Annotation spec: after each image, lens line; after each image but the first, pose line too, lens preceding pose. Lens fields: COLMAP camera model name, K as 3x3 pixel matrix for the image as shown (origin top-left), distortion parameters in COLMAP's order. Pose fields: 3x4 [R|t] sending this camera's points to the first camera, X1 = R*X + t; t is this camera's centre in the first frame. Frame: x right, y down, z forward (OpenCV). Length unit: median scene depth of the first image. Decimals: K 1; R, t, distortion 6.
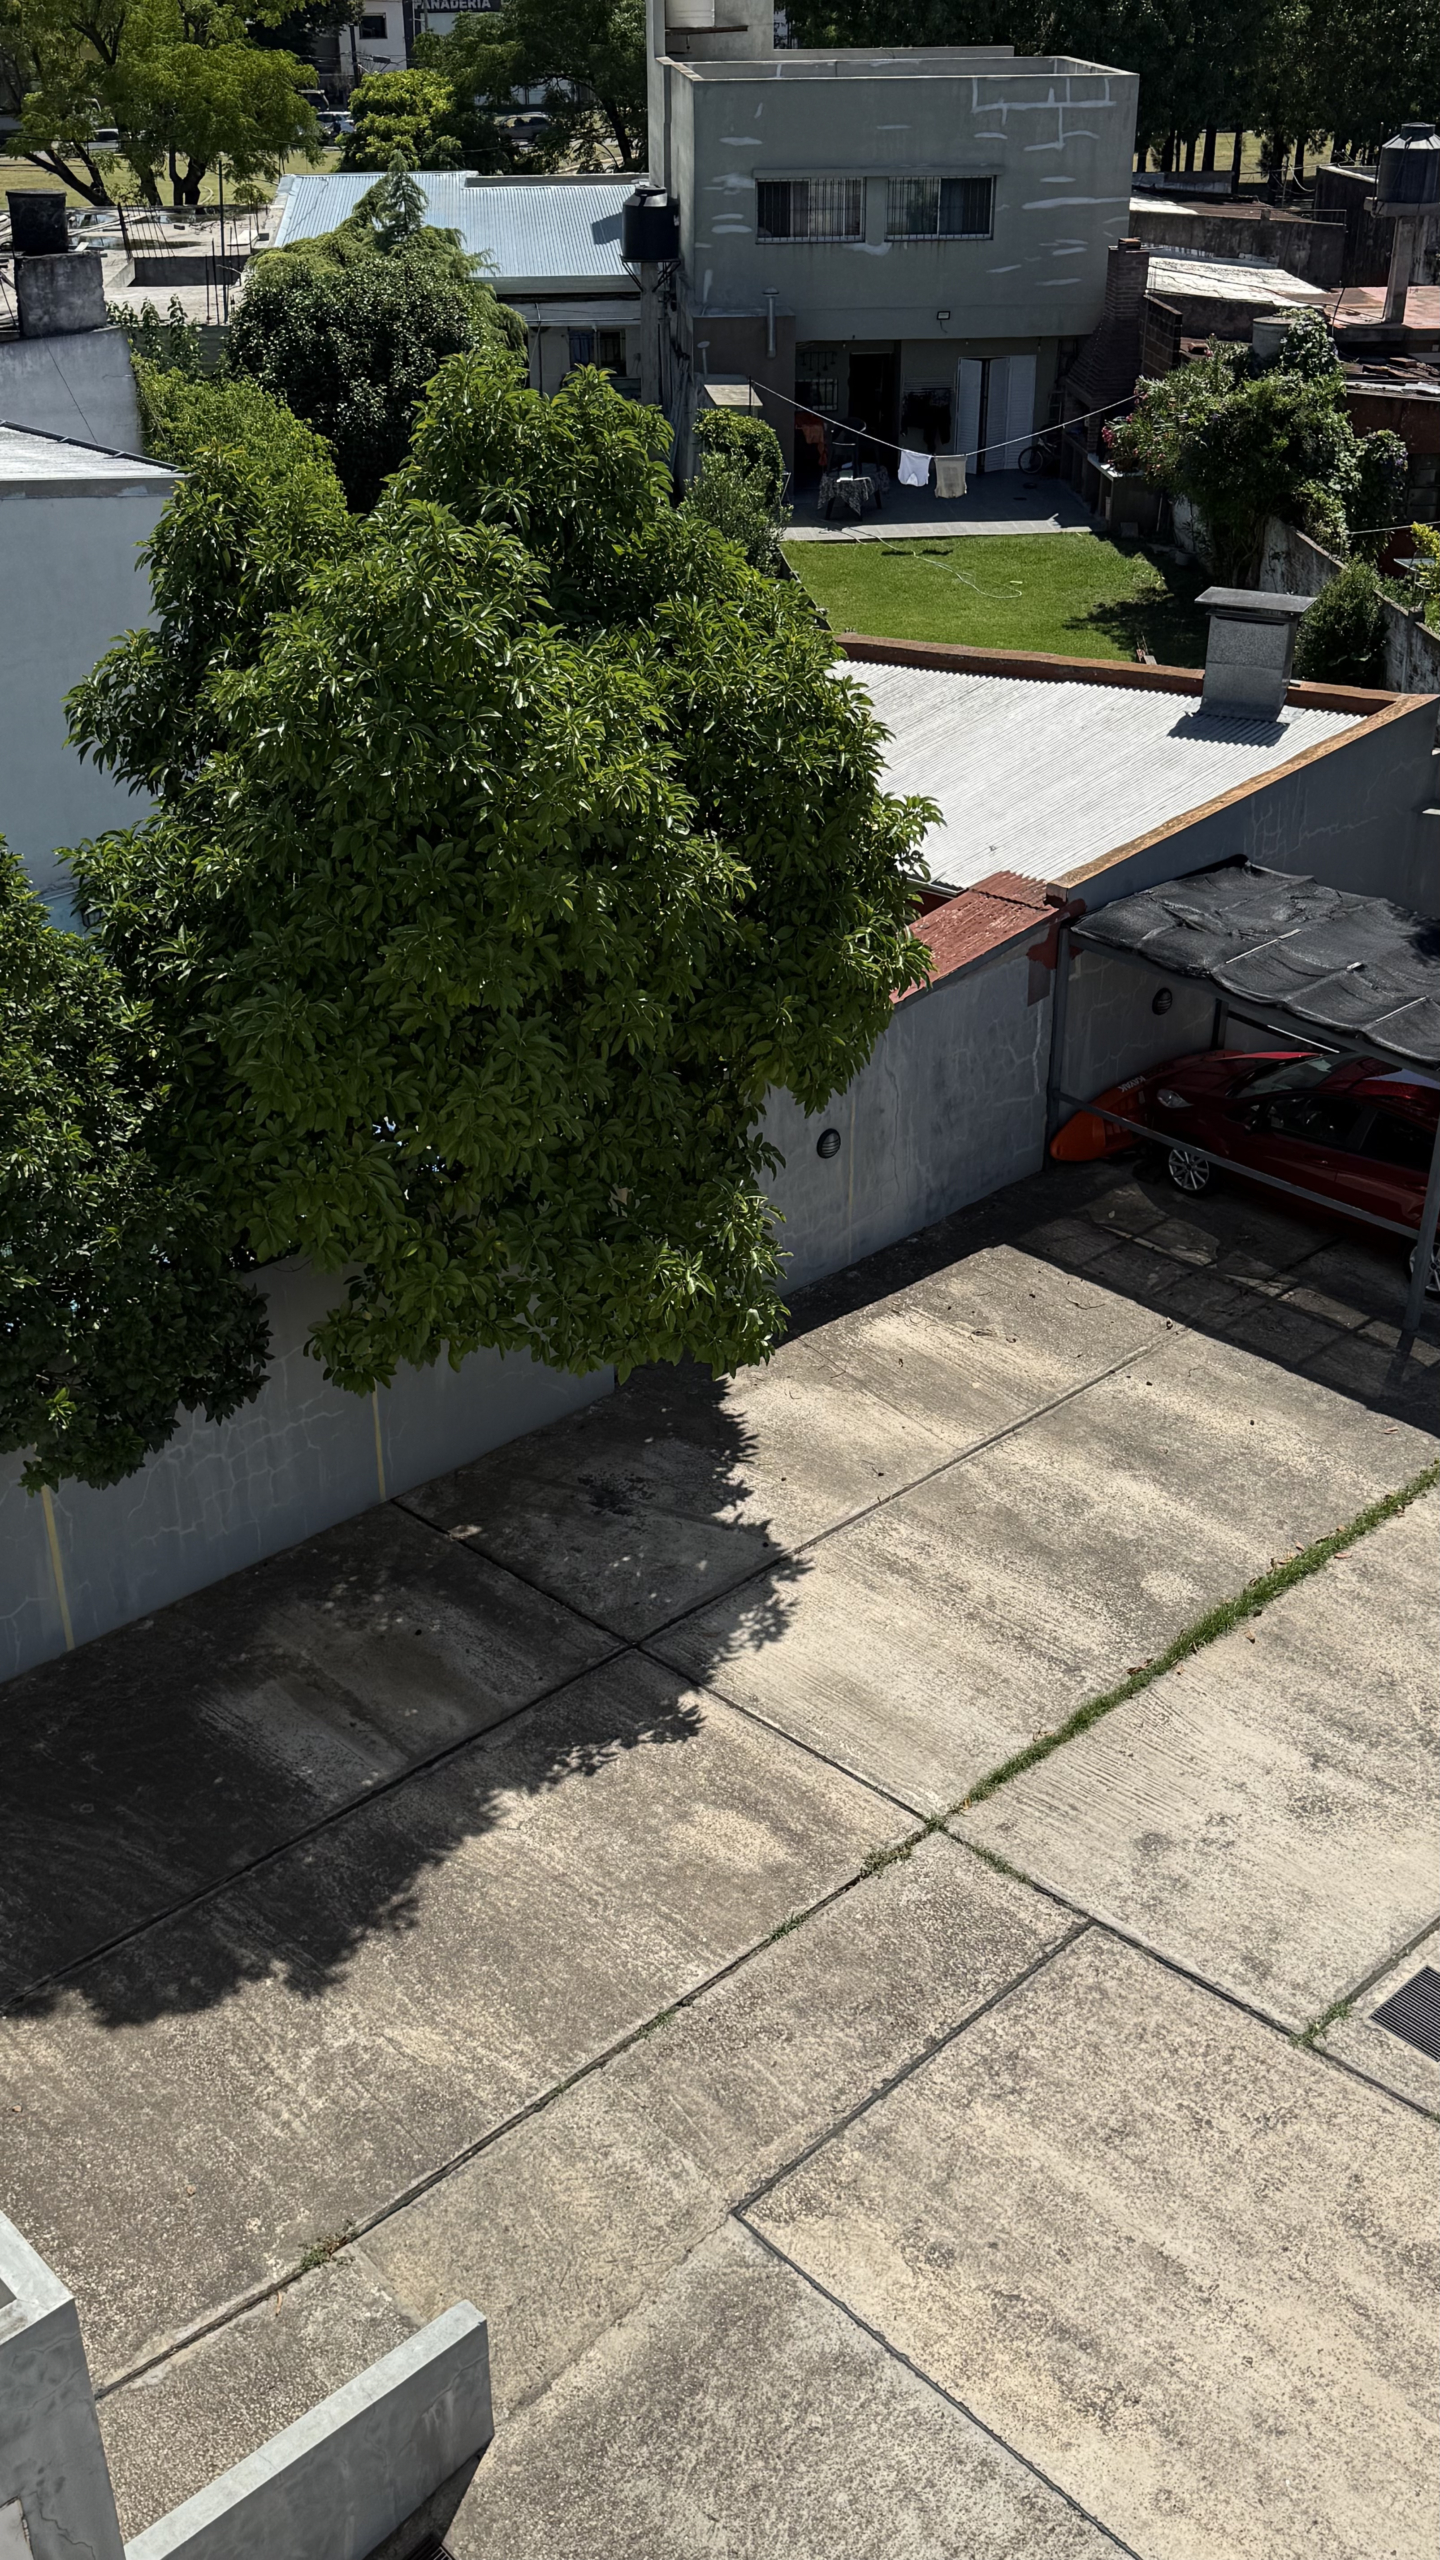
lens RADIAL K [[2413.1, 0, 720.0], [0, 2413.1, 1280.0], [0, 0, 1]] dist [0.004148, 0.001348]
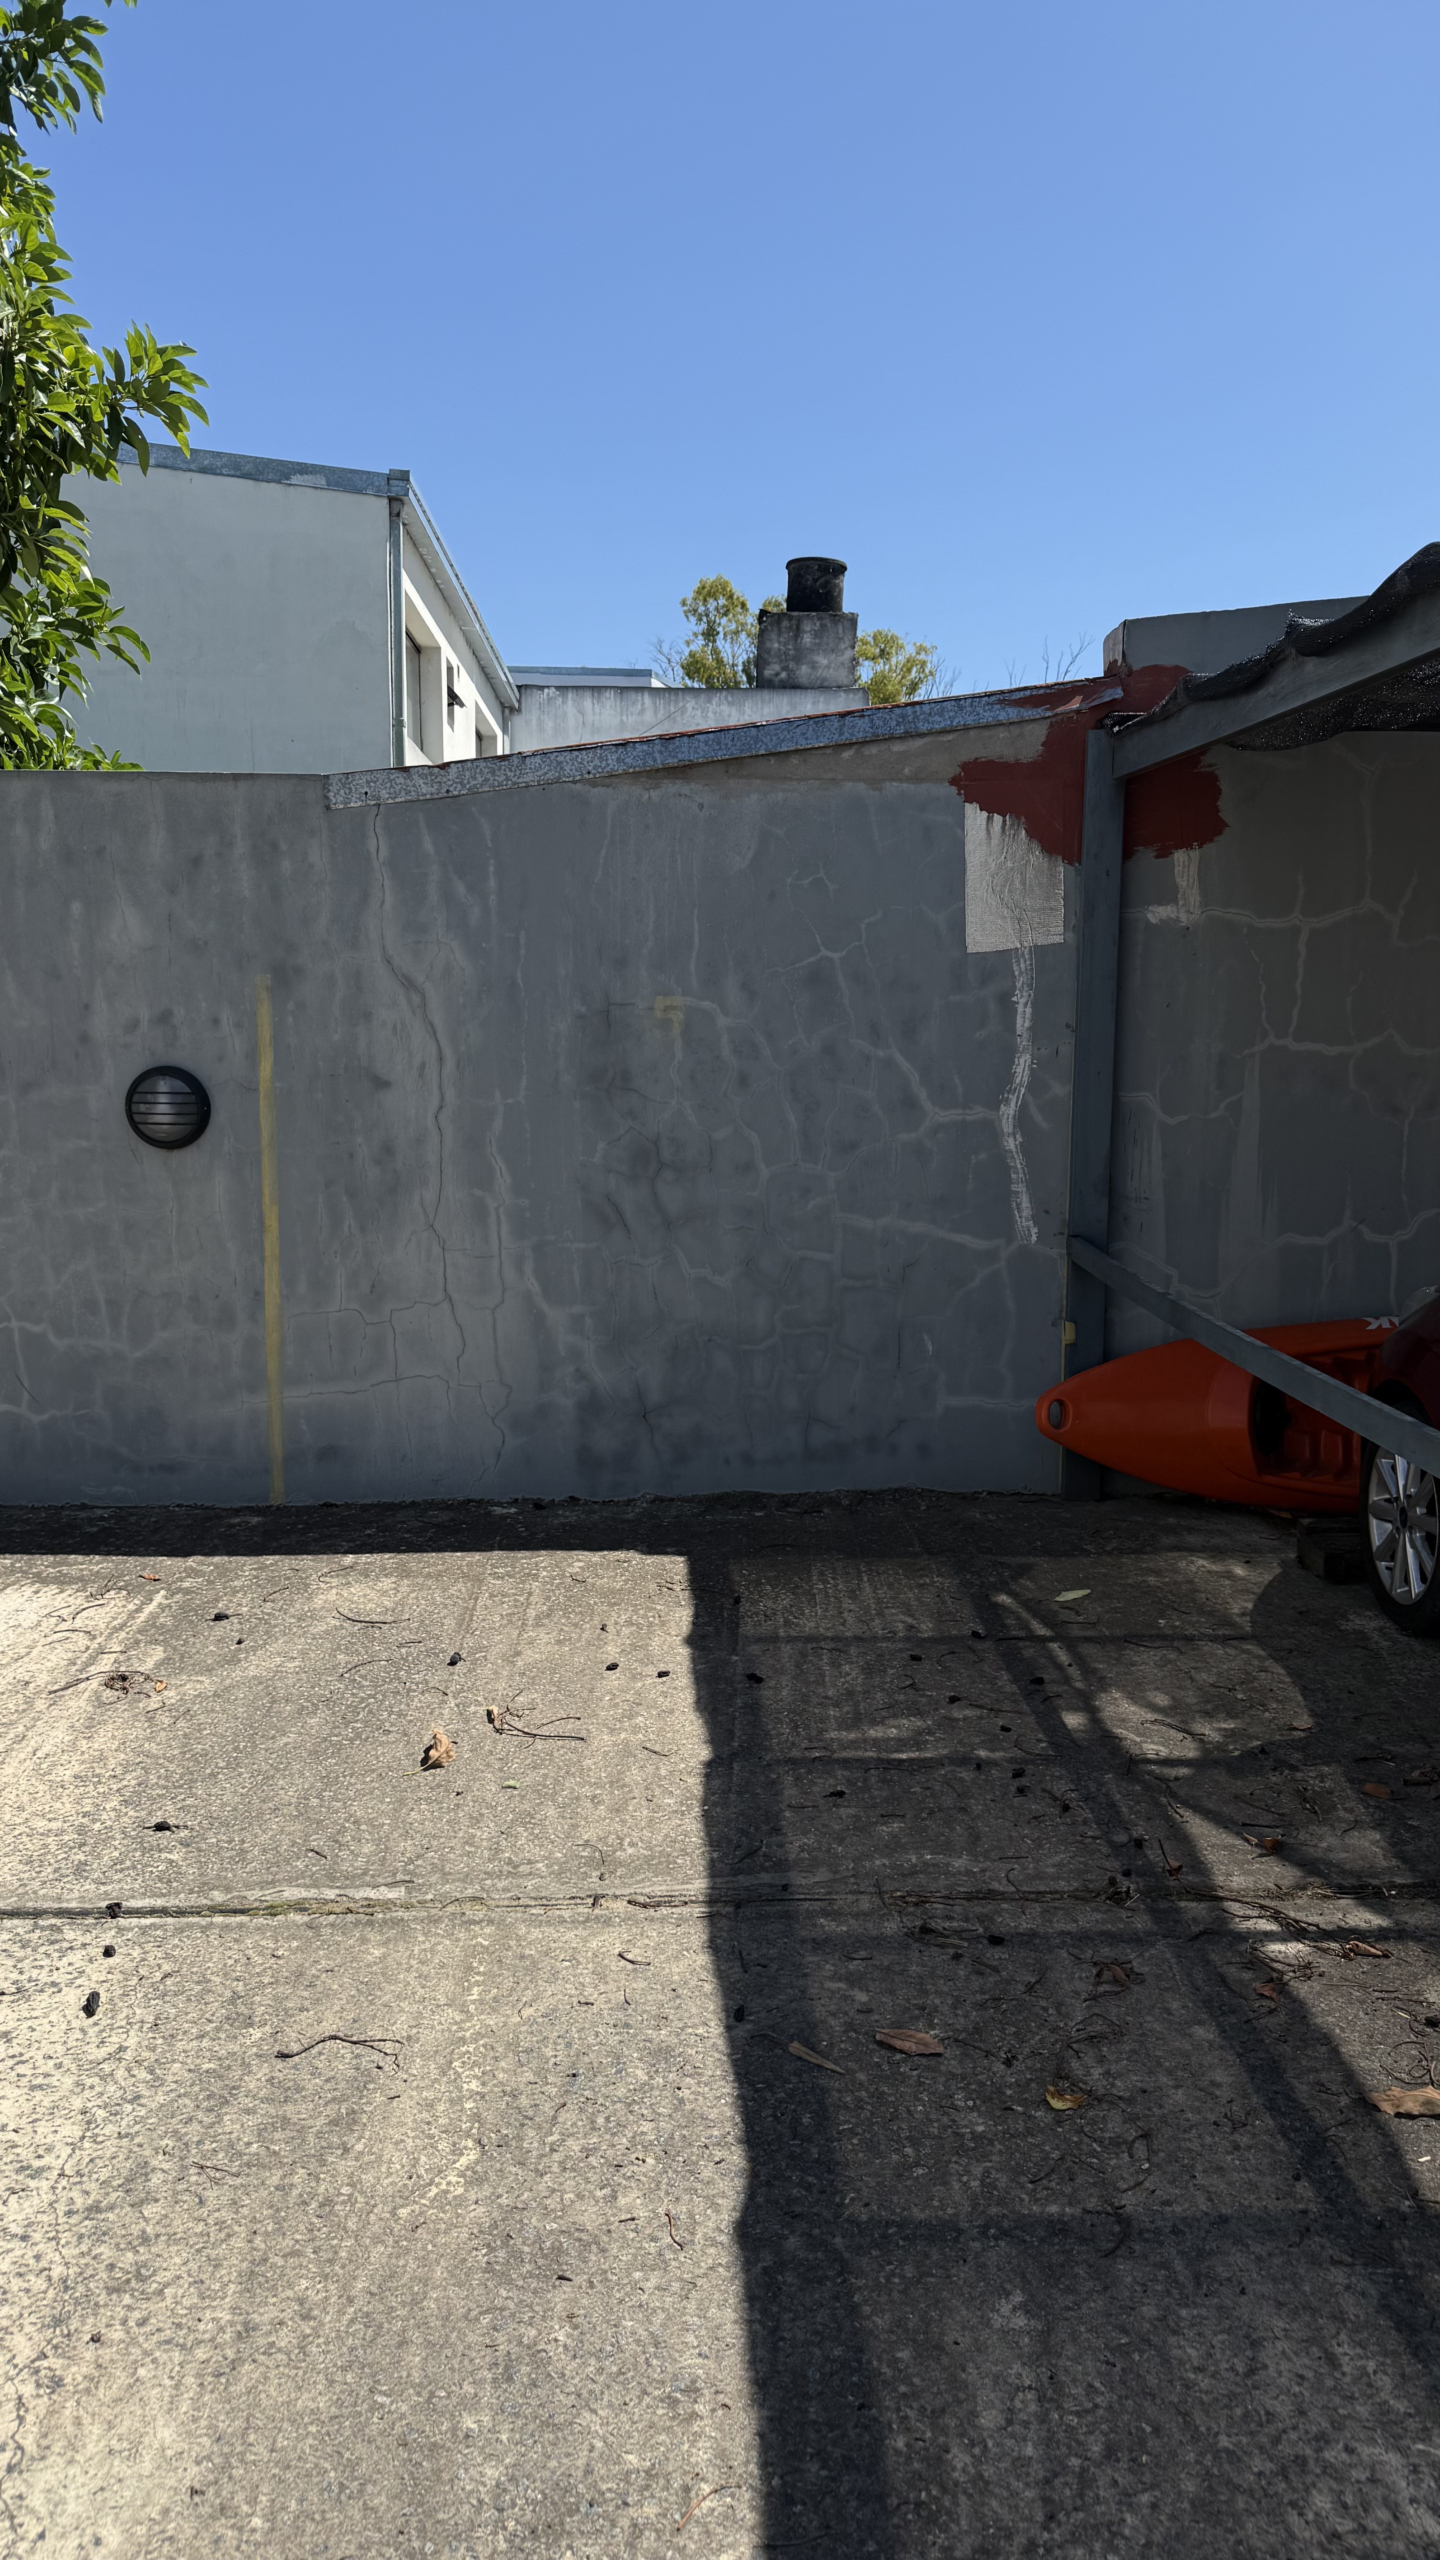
lens RADIAL K [[1807.6, 0, 720.0], [0, 1807.6, 1280.0], [0, 0, 1]] dist [0.079795, -0.000114]
pose [[0.740988, 0.089908, -0.665472, 0.349712], [-0.336035, 0.907638, -0.251542, 0.012106], [0.581393, 0.410011, 0.702761, 1.005471]]
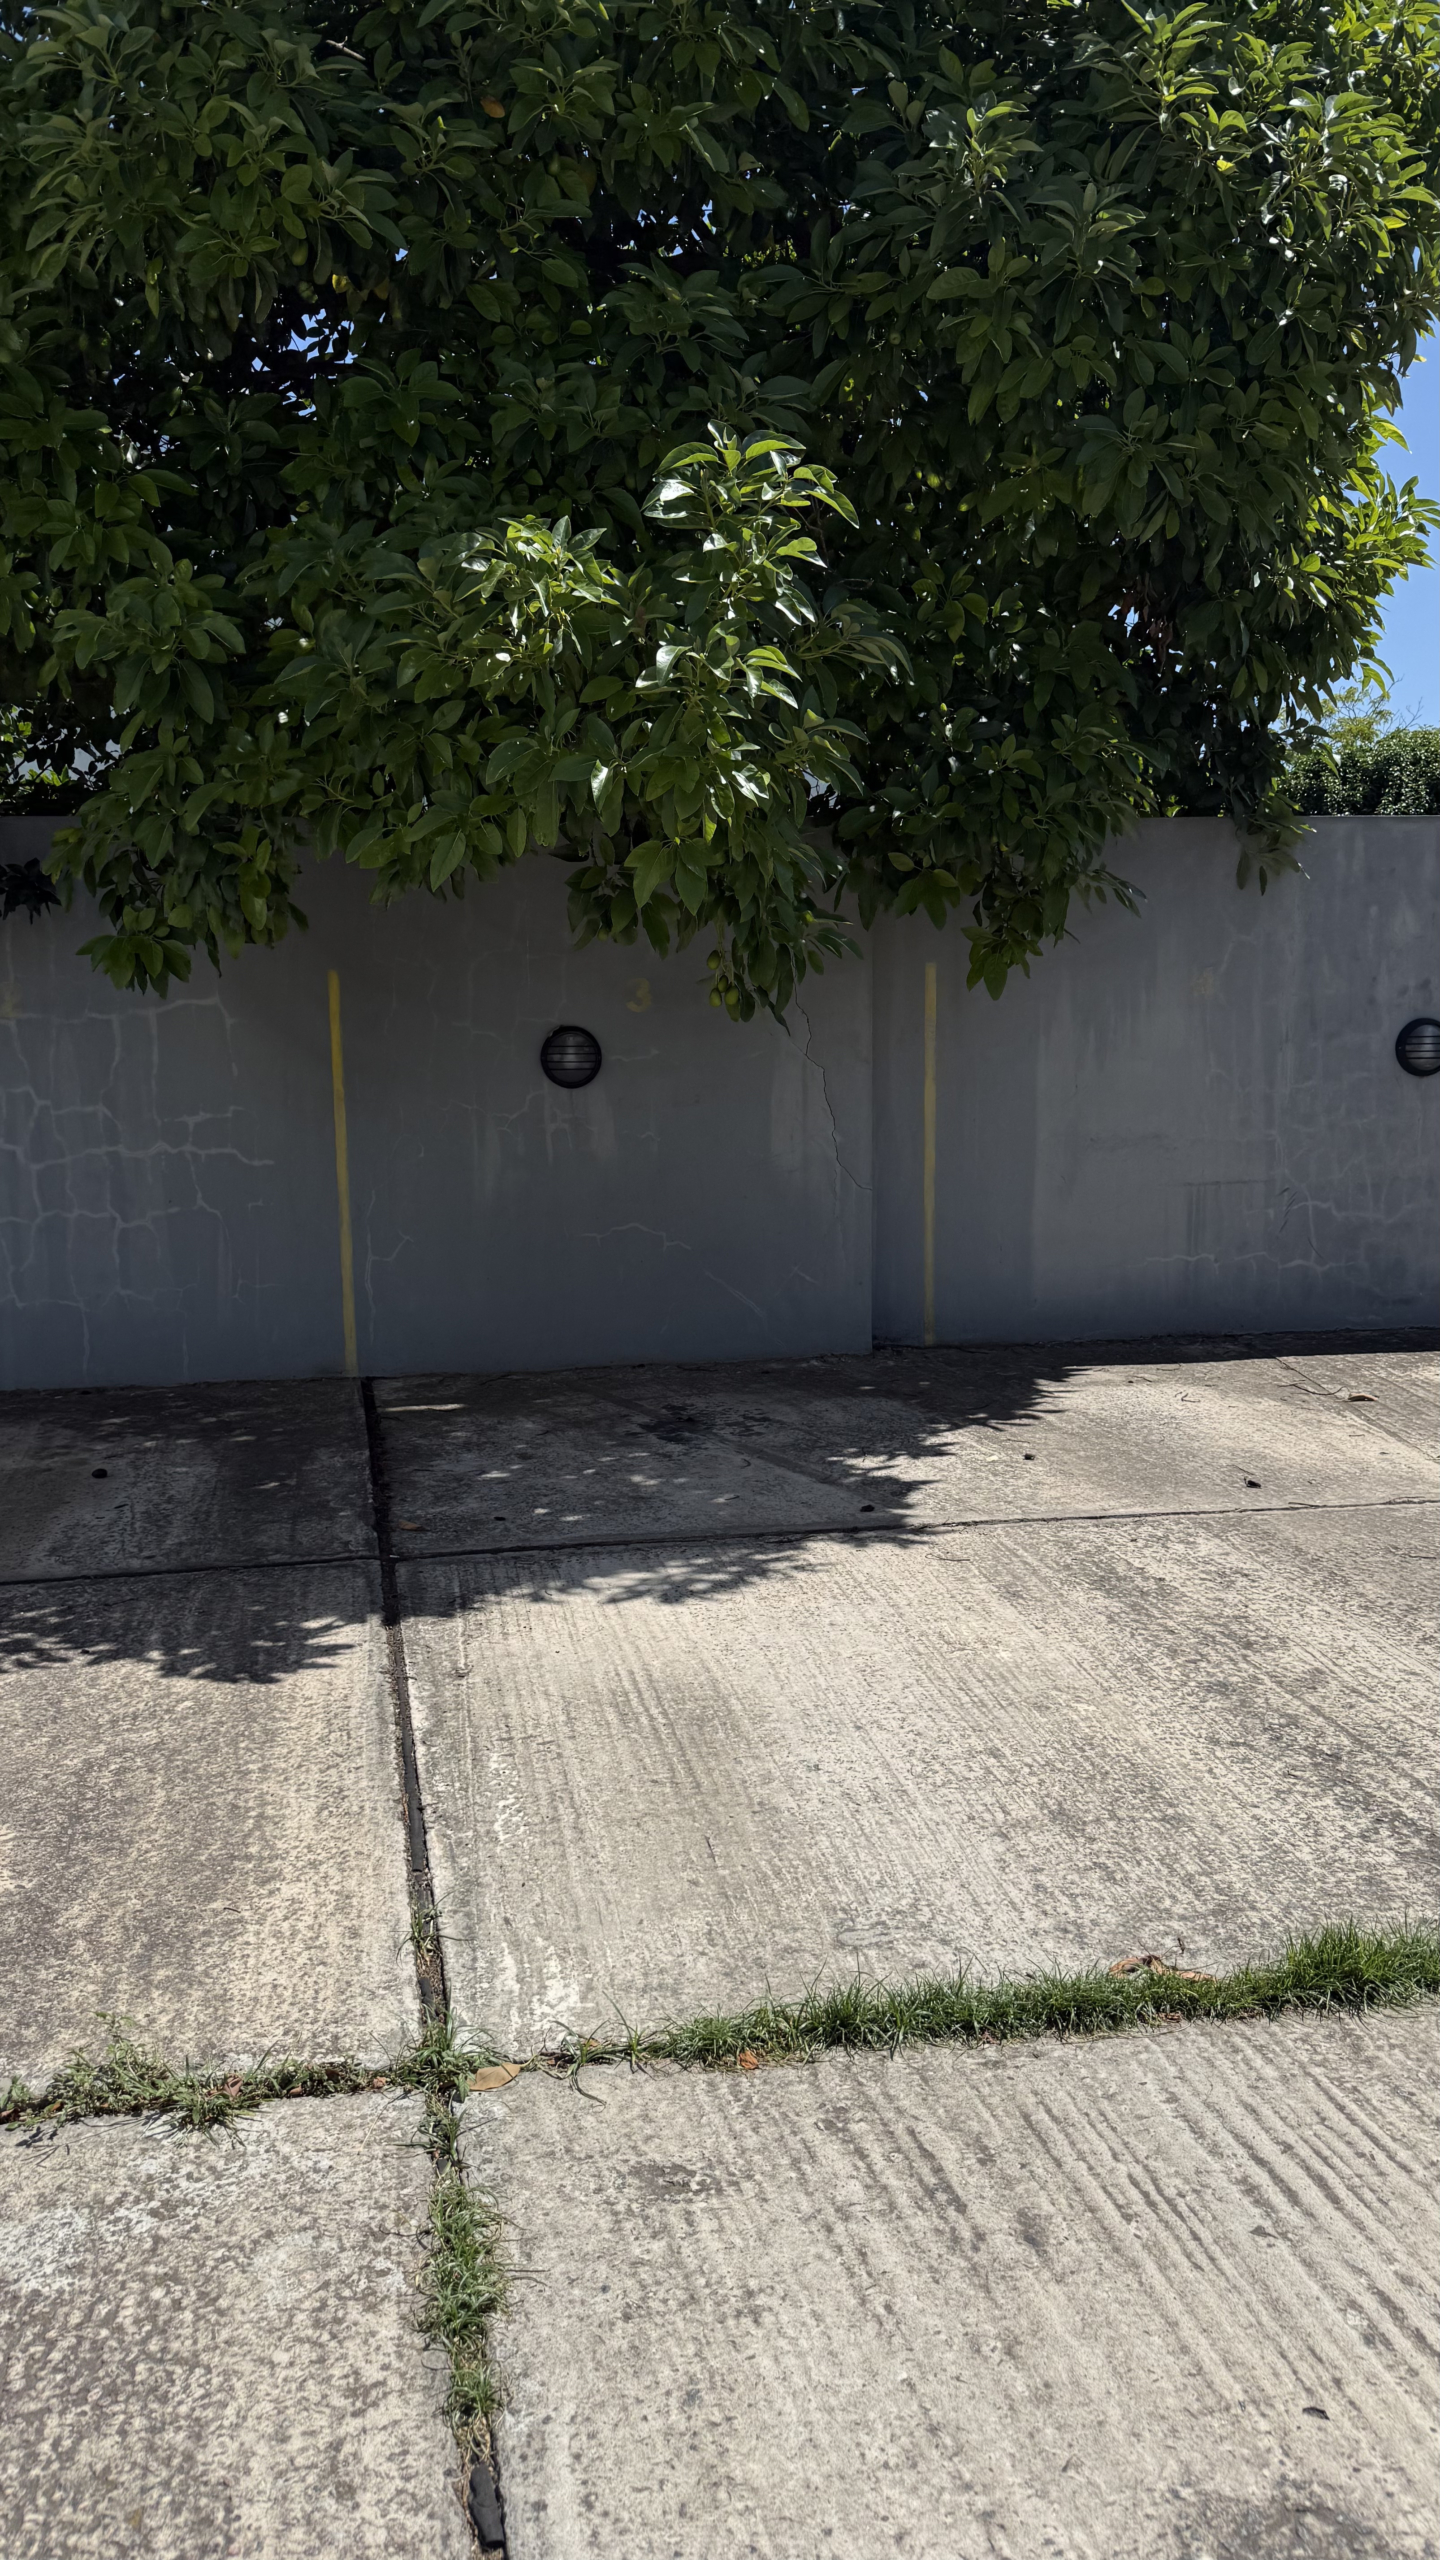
lens RADIAL K [[1852.7, 0, 720.0], [0, 1852.7, 1280.0], [0, 0, 1]] dist [-0.004927, -0.001831]
pose [[0.821615, 0.078601, -0.564598, 0.179041], [-0.268214, 0.927268, -0.261220, 0.165441], [0.503002, 0.366056, 0.782938, 0.719288]]
